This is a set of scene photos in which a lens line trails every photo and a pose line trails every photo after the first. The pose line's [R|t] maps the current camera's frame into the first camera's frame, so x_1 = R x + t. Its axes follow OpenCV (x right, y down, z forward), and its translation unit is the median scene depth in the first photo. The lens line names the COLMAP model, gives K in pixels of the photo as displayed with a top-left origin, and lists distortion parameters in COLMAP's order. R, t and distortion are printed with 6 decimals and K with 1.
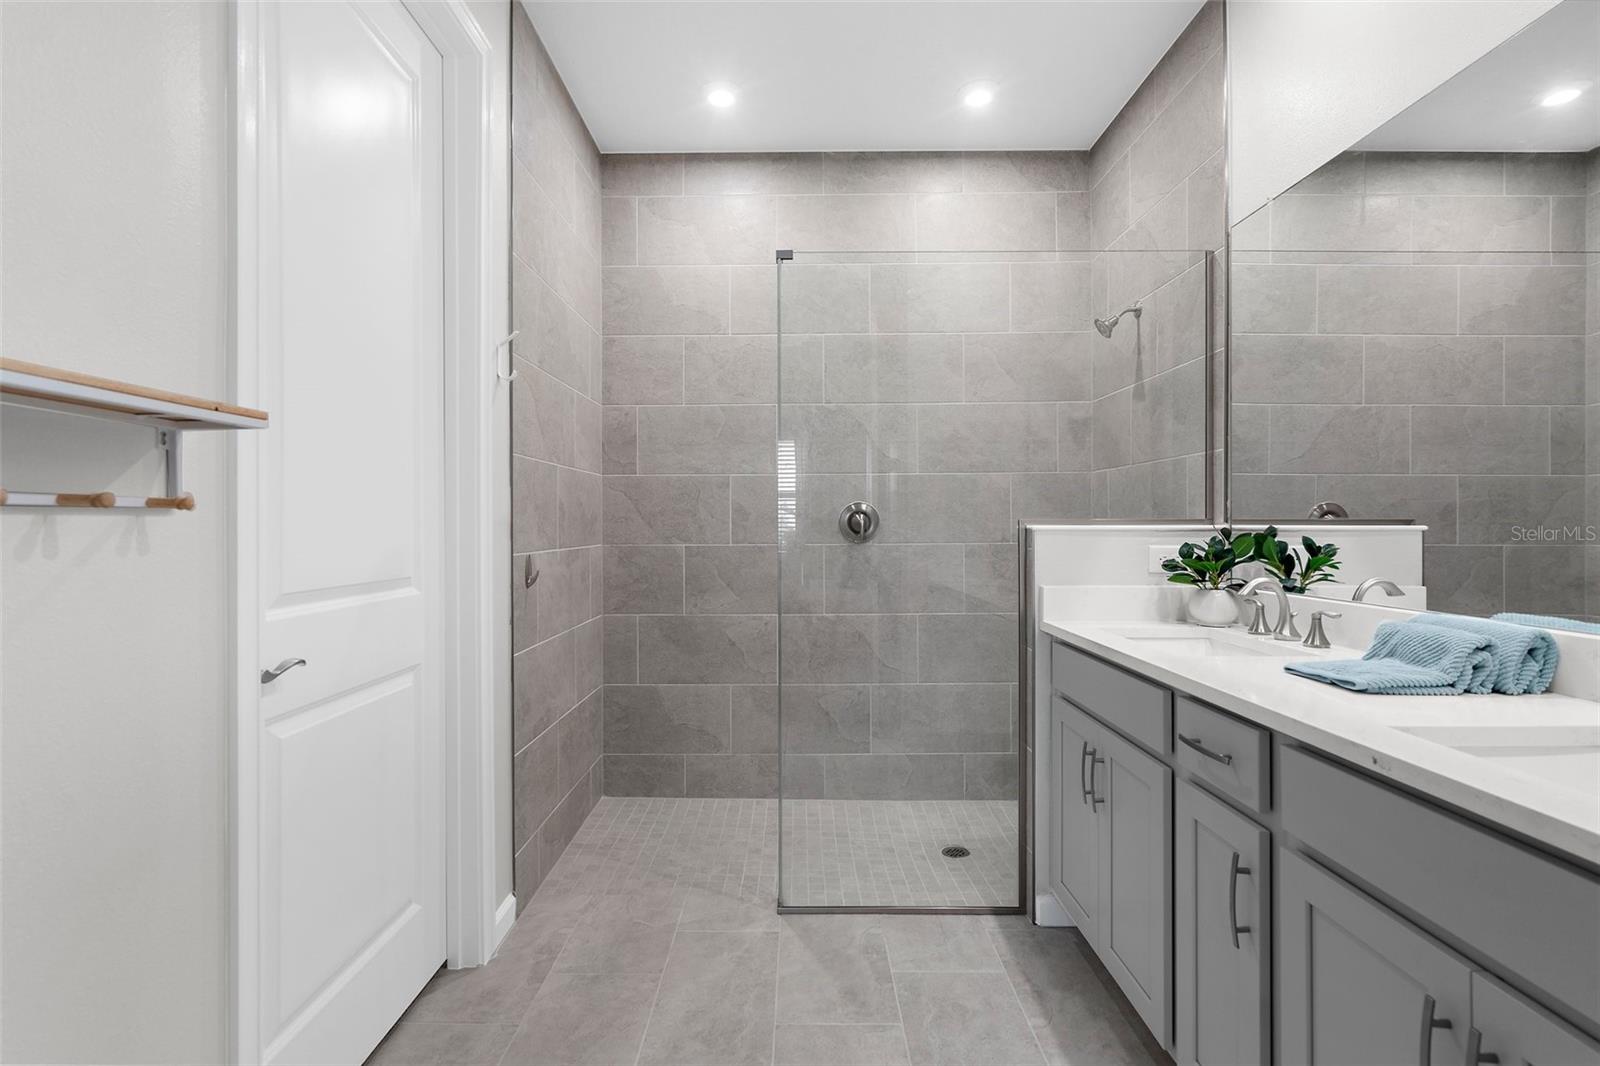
lens RADIAL K [[742.3, 0, 792.5], [0, 742.3, 534.7], [0, 0, 1]] dist [-0.003879, 0.006195]
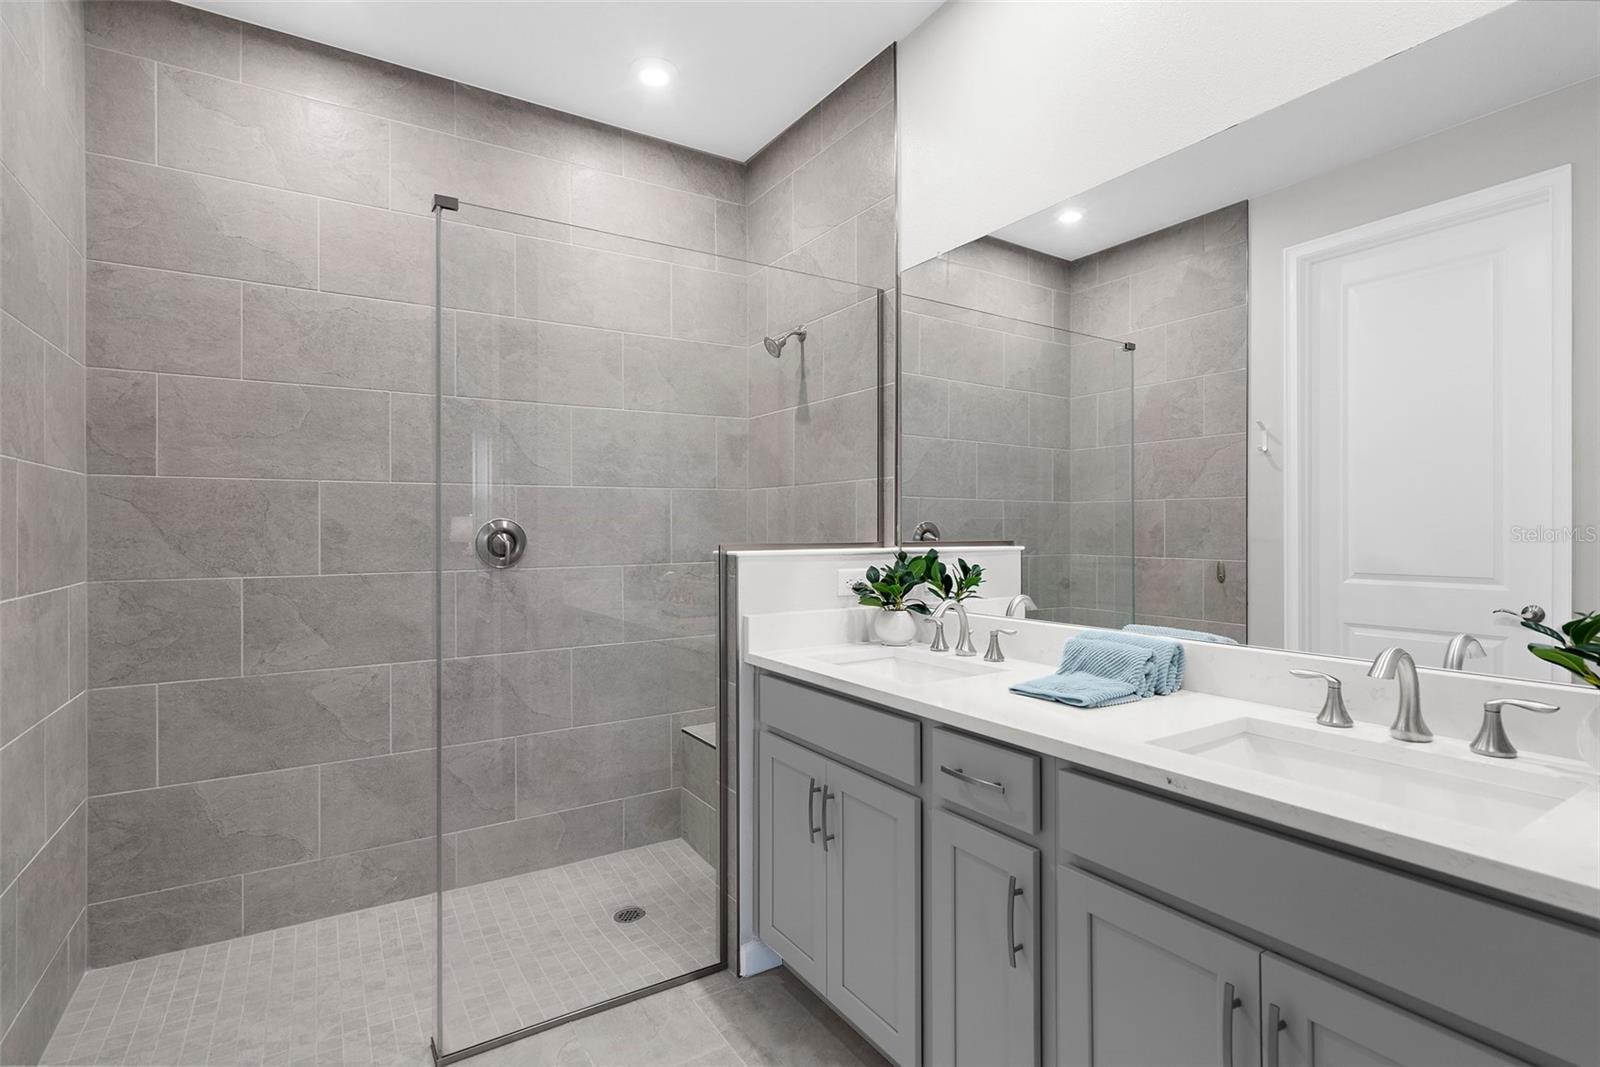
lens RADIAL K [[774.2, 0, 790.6], [0, 774.2, 534.5], [0, 0, 1]] dist [0.001305, 0.001649]
pose [[0.843489, -0.004210, 0.537130, -0.124119], [0.007018, 0.999970, -0.003182, -0.026013], [-0.537101, 0.006453, 0.843493, 0.120266]]
